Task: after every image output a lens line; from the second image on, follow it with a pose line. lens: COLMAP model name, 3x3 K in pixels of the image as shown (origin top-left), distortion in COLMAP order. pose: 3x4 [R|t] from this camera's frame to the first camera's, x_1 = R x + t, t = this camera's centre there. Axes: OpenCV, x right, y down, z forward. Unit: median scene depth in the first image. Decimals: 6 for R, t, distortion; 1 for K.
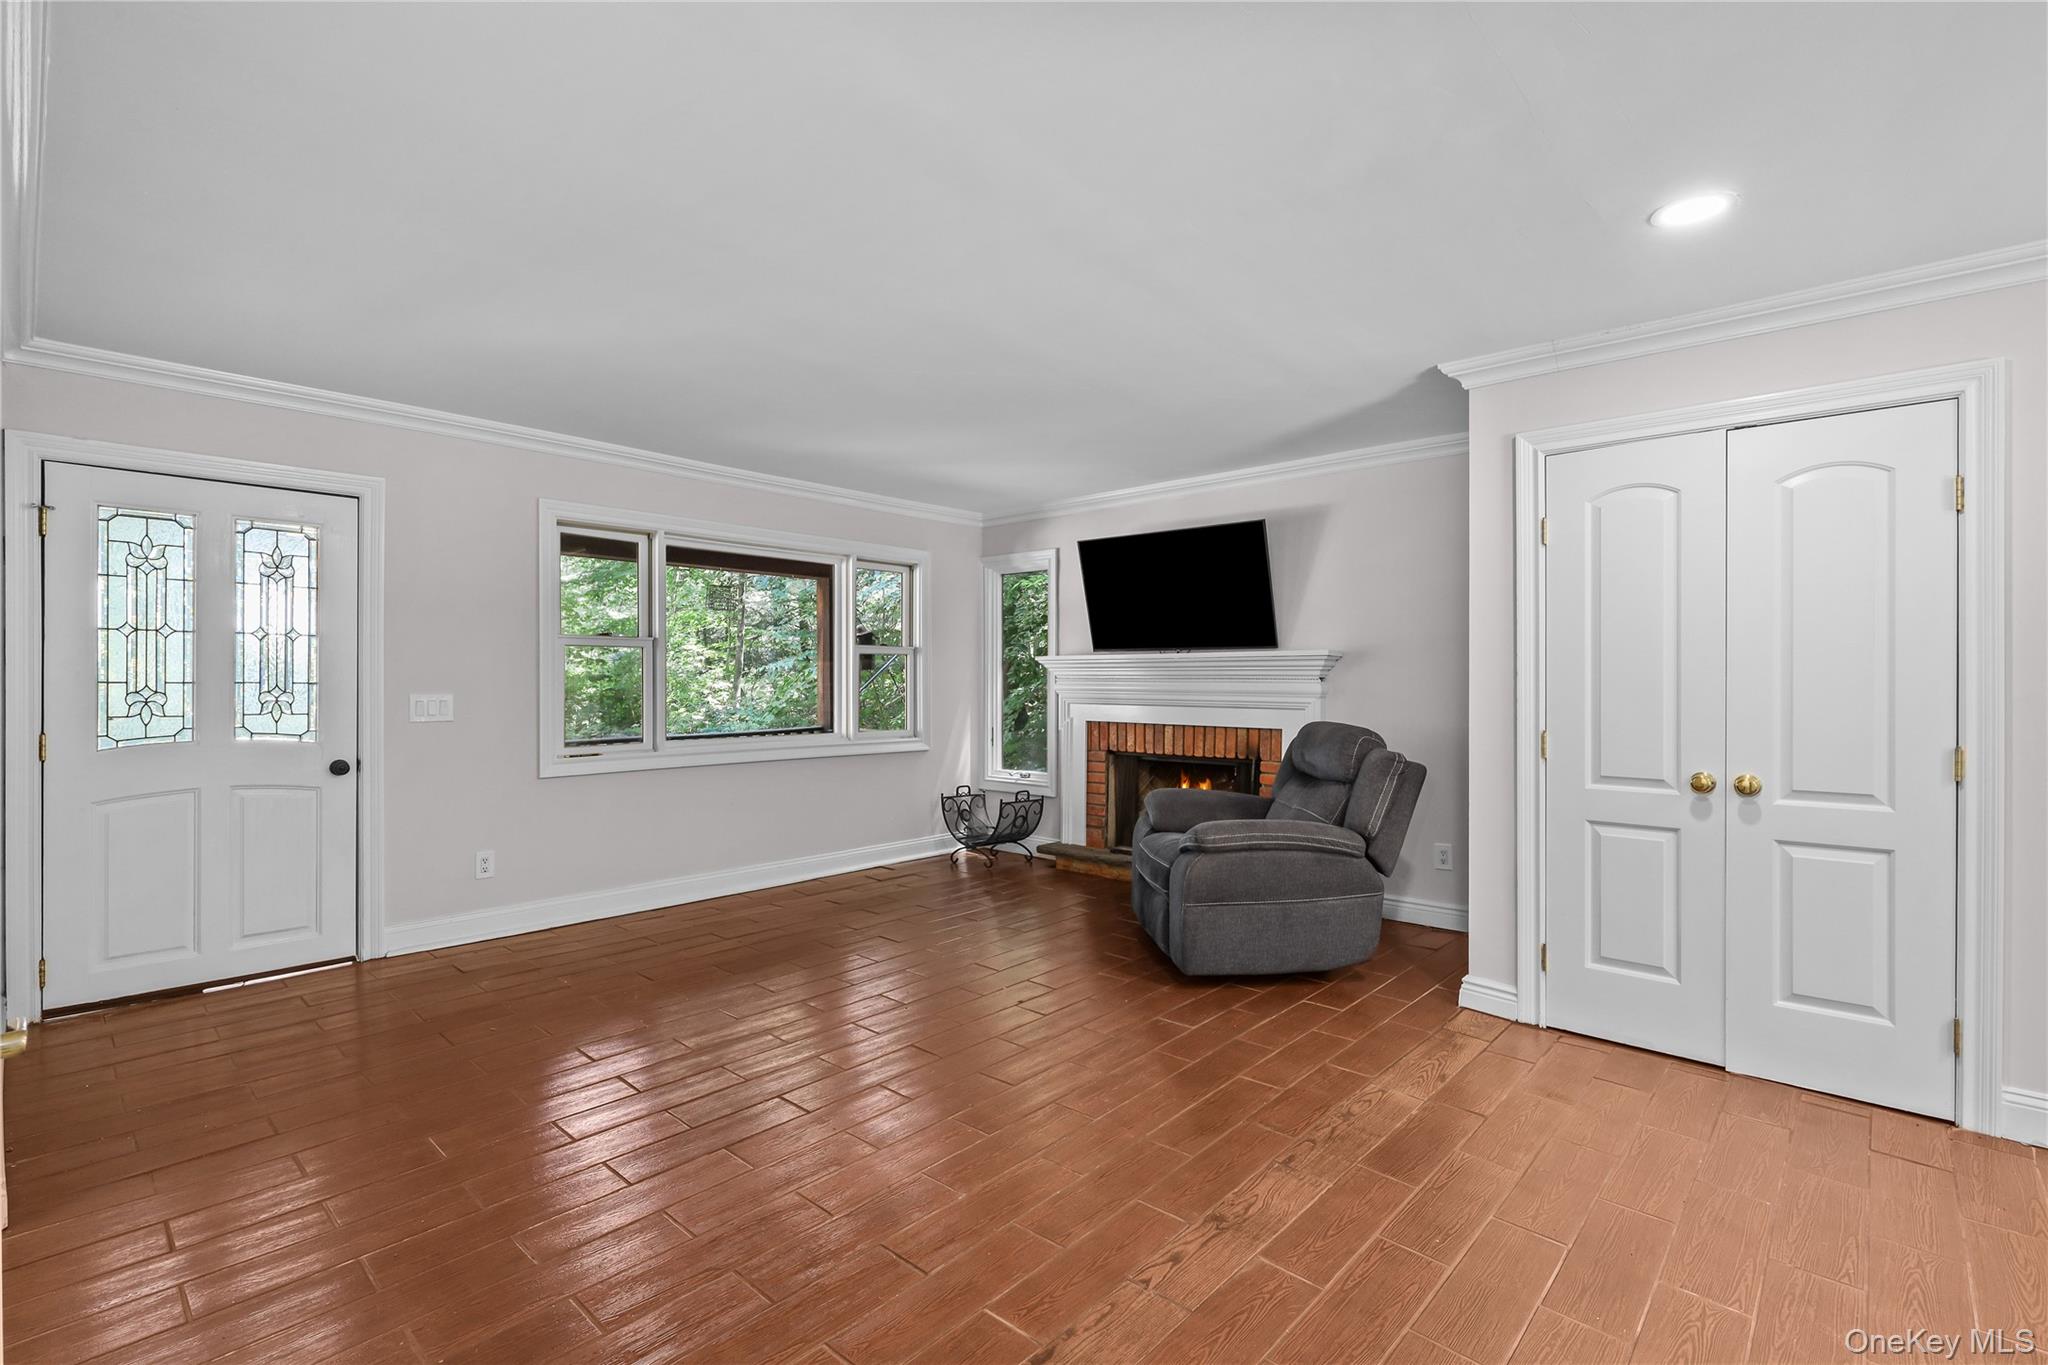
lens RADIAL K [[932.0, 0, 1020.6], [0, 932.0, 686.7], [0, 0, 1]] dist [0.005427, -0.001689]
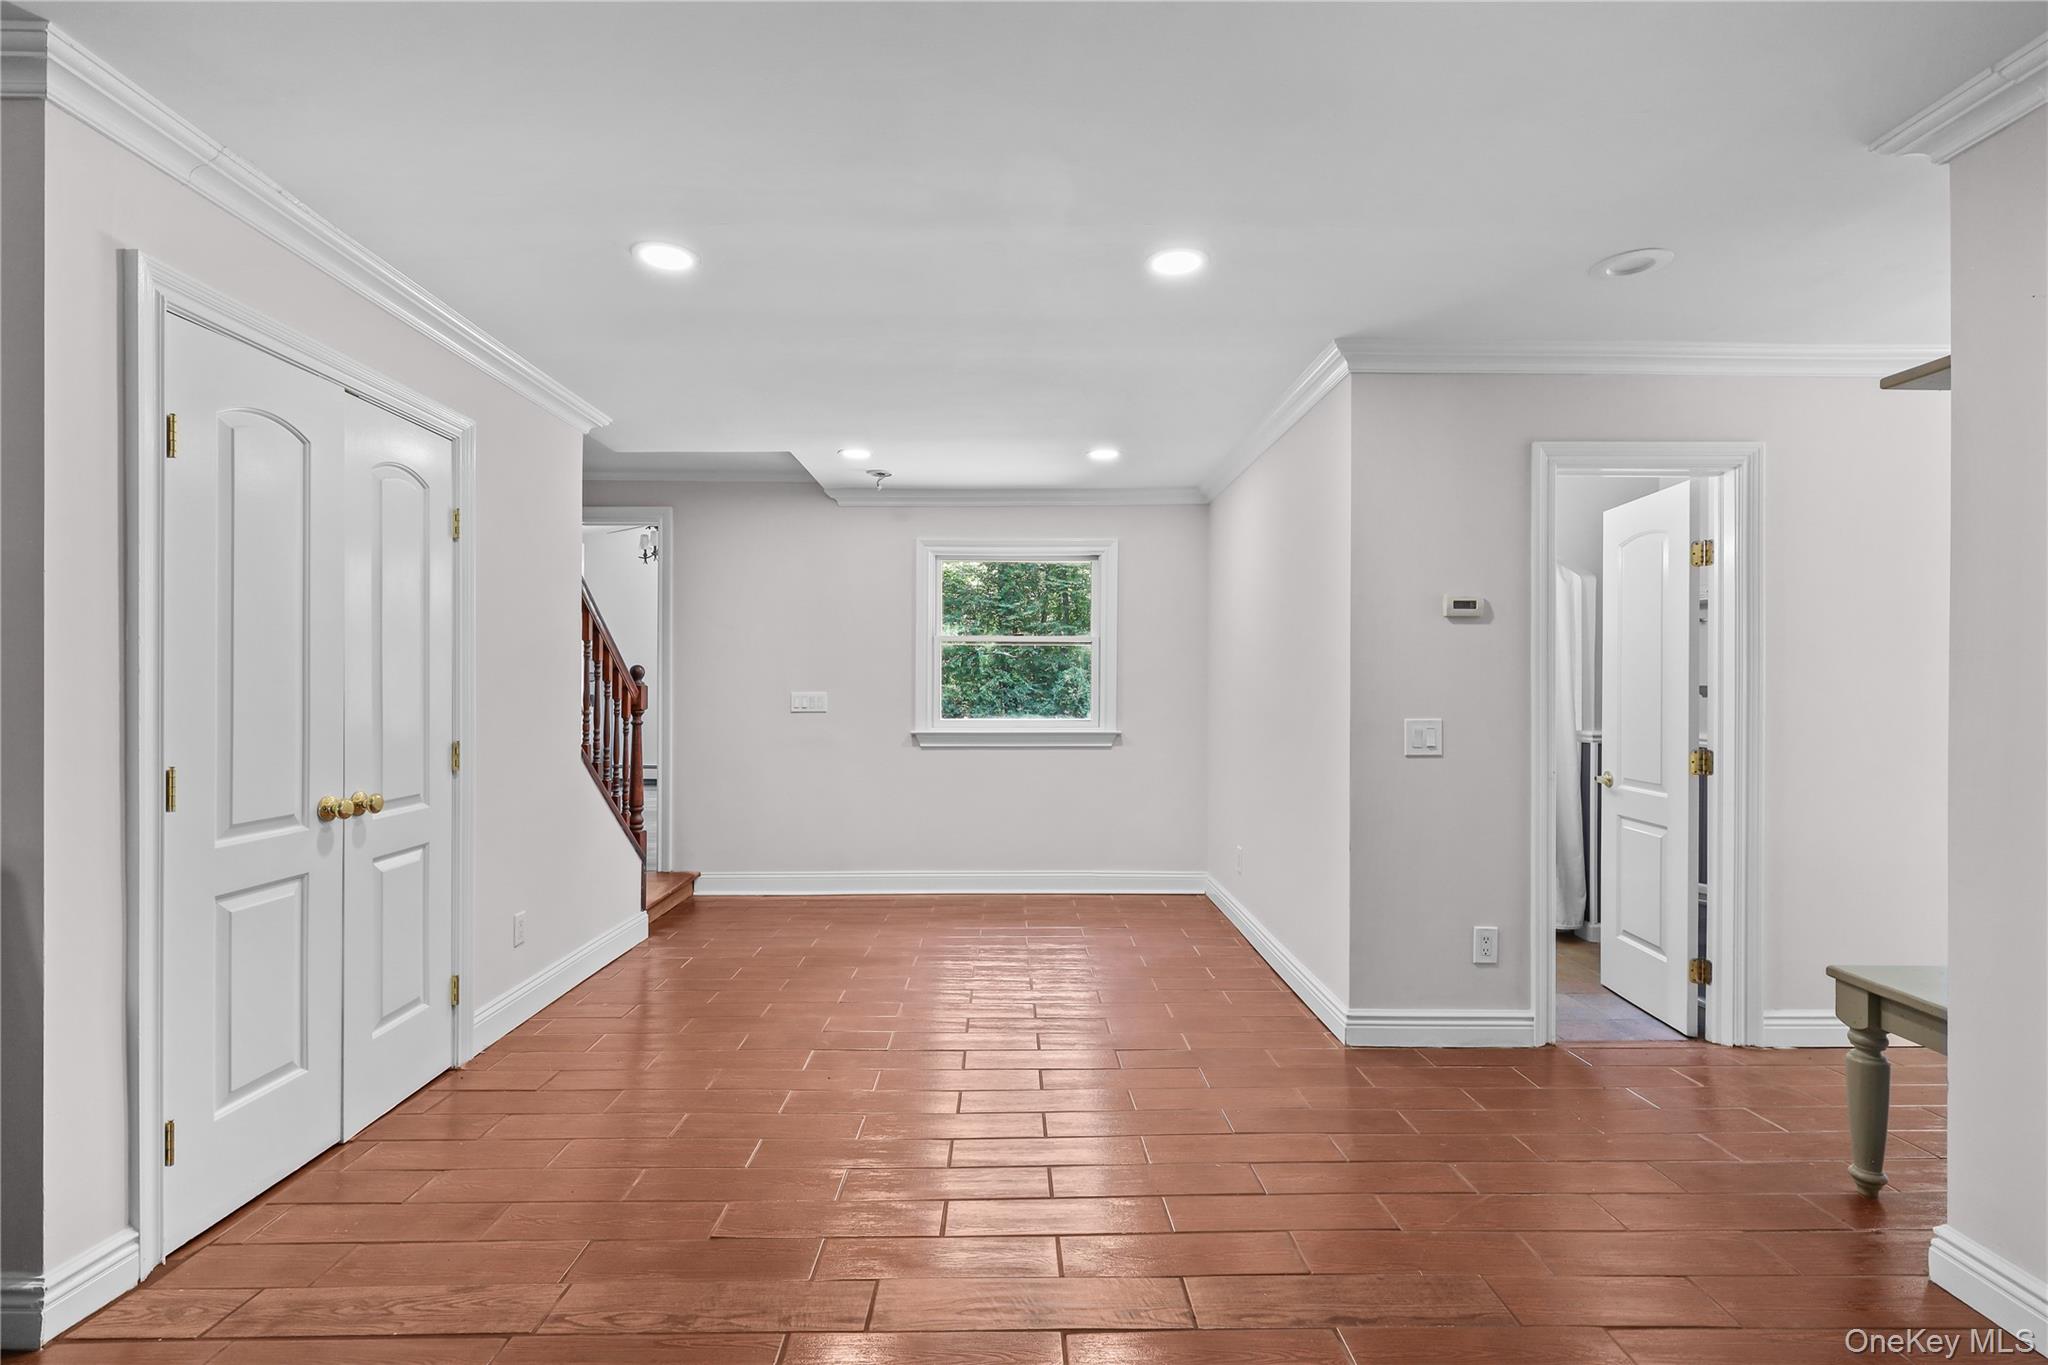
lens RADIAL K [[932.0, 0, 1023.7], [0, 932.0, 686.1], [0, 0, 1]] dist [0.005427, -0.001689]
pose [[-0.687718, -0.003771, 0.725968, -0.178410], [-0.000652, 0.999989, 0.004578, -0.005711], [-0.725978, 0.002675, -0.687713, 0.705987]]
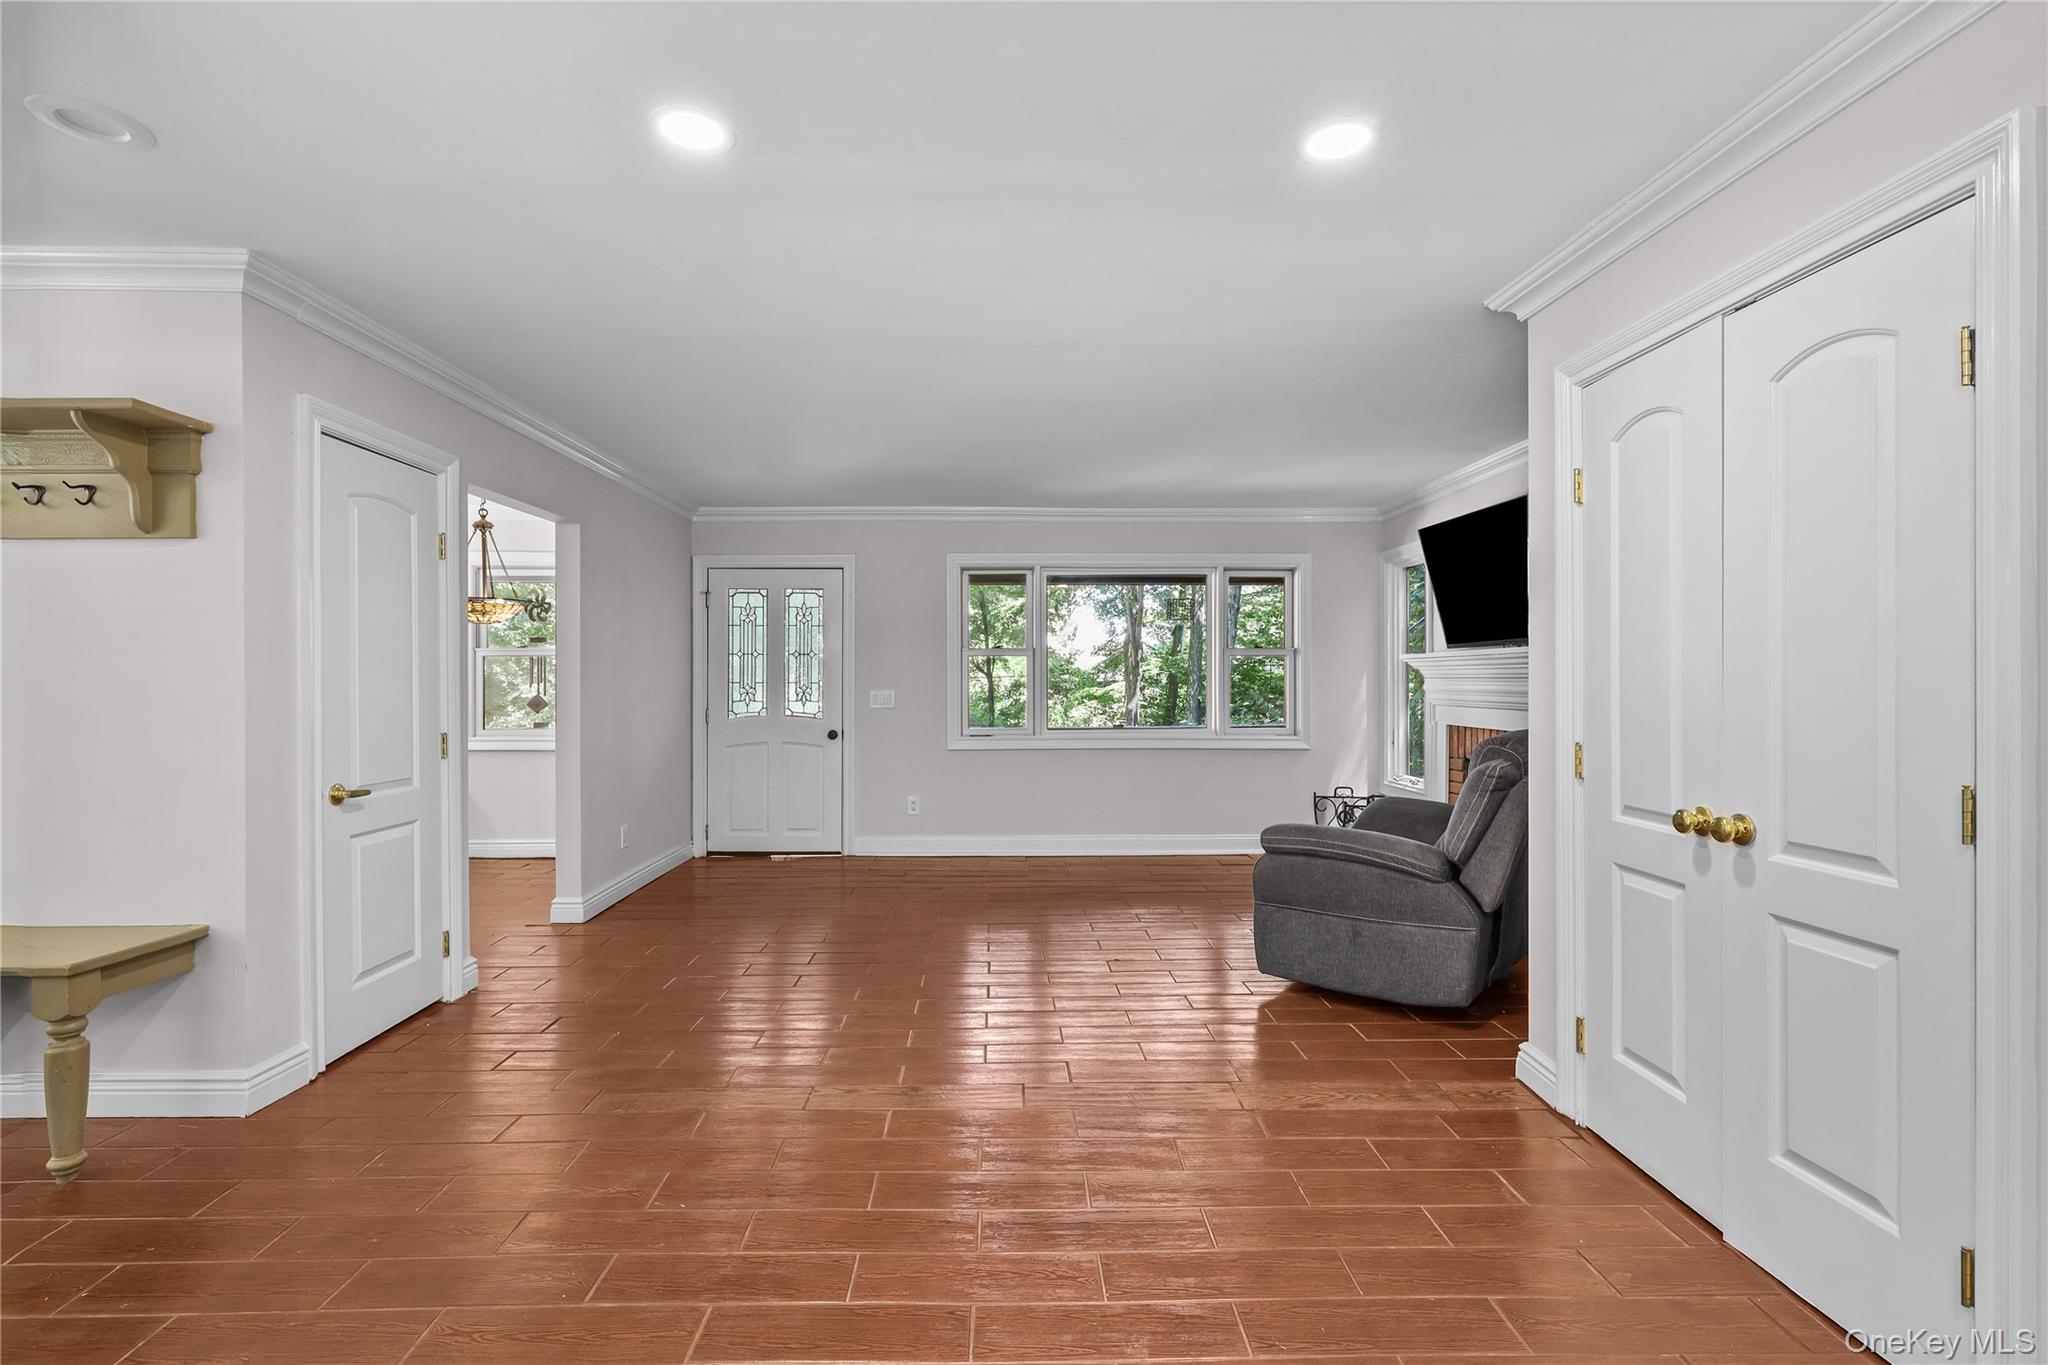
lens RADIAL K [[932.0, 0, 1014.3], [0, 932.0, 686.6], [0, 0, 1]] dist [0.005427, -0.001689]
pose [[0.688548, 0.001813, -0.725188, 0.556527], [-0.003649, 0.999993, -0.000965, 0.002198], [0.725181, 0.003311, 0.688550, 0.087635]]
